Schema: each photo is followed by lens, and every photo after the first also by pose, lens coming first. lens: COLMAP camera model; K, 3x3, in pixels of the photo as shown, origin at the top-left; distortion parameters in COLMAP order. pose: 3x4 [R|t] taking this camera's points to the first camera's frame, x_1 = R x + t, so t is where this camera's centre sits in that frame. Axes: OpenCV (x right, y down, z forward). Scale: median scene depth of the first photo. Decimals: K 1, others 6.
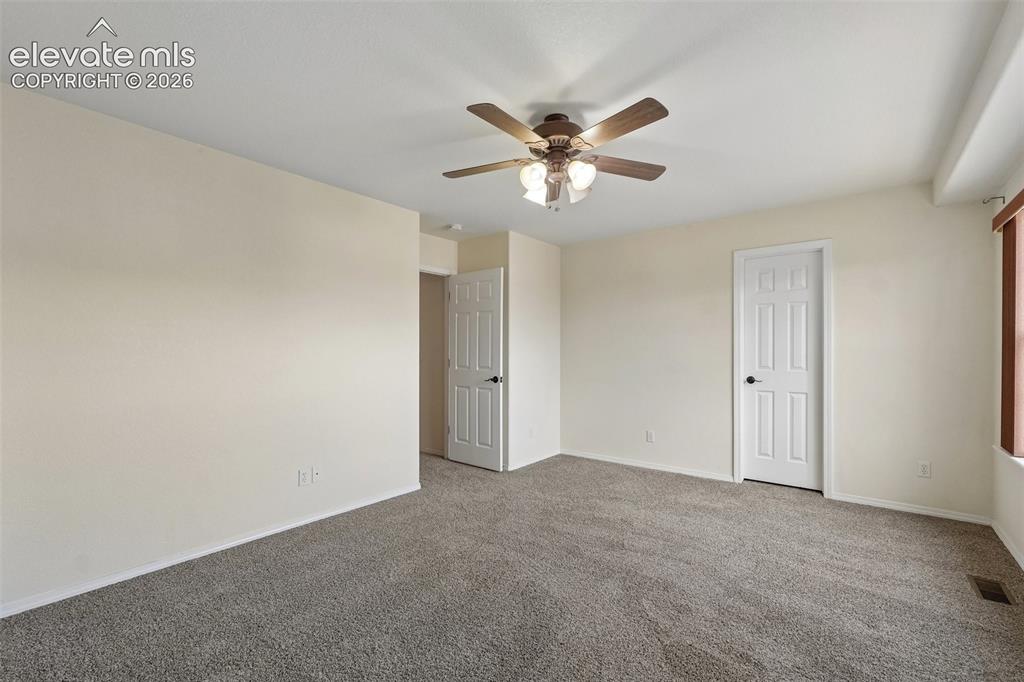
lens RADIAL K [[435.5, 0, 511.0], [0, 435.5, 349.0], [0, 0, 1]] dist [0.000830, 0.000023]
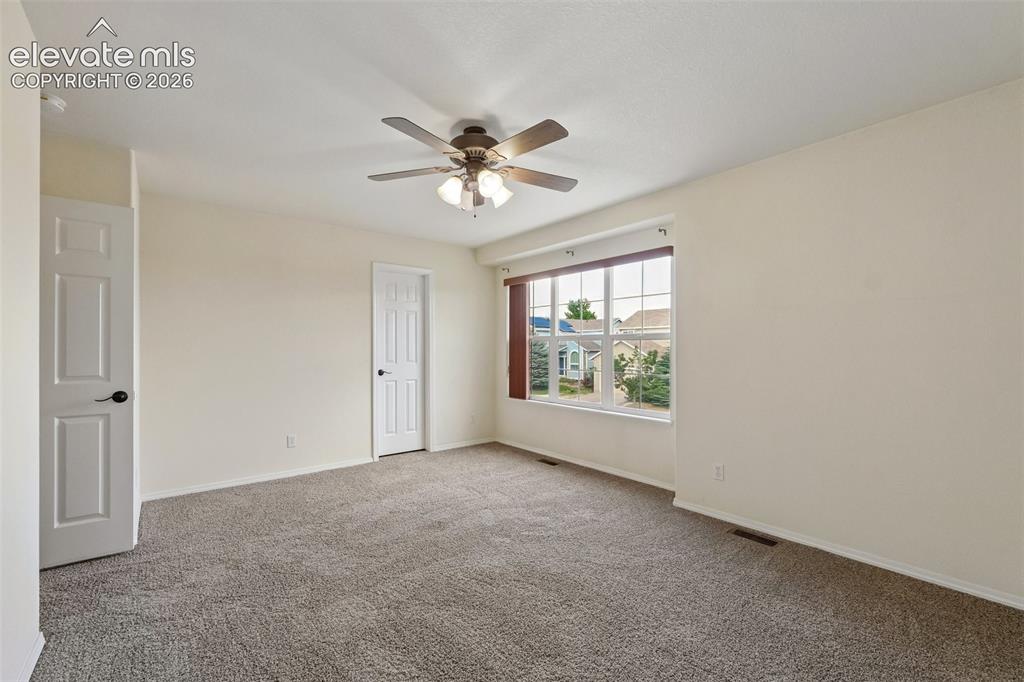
lens RADIAL K [[435.5, 0, 511.0], [0, 435.5, 349.0], [0, 0, 1]] dist [0.000830, 0.000023]
pose [[0.212383, -0.001368, 0.977185, -0.586631], [-0.005641, 0.999981, 0.002626, 0.001423], [-0.977170, -0.006070, 0.212371, 0.433821]]
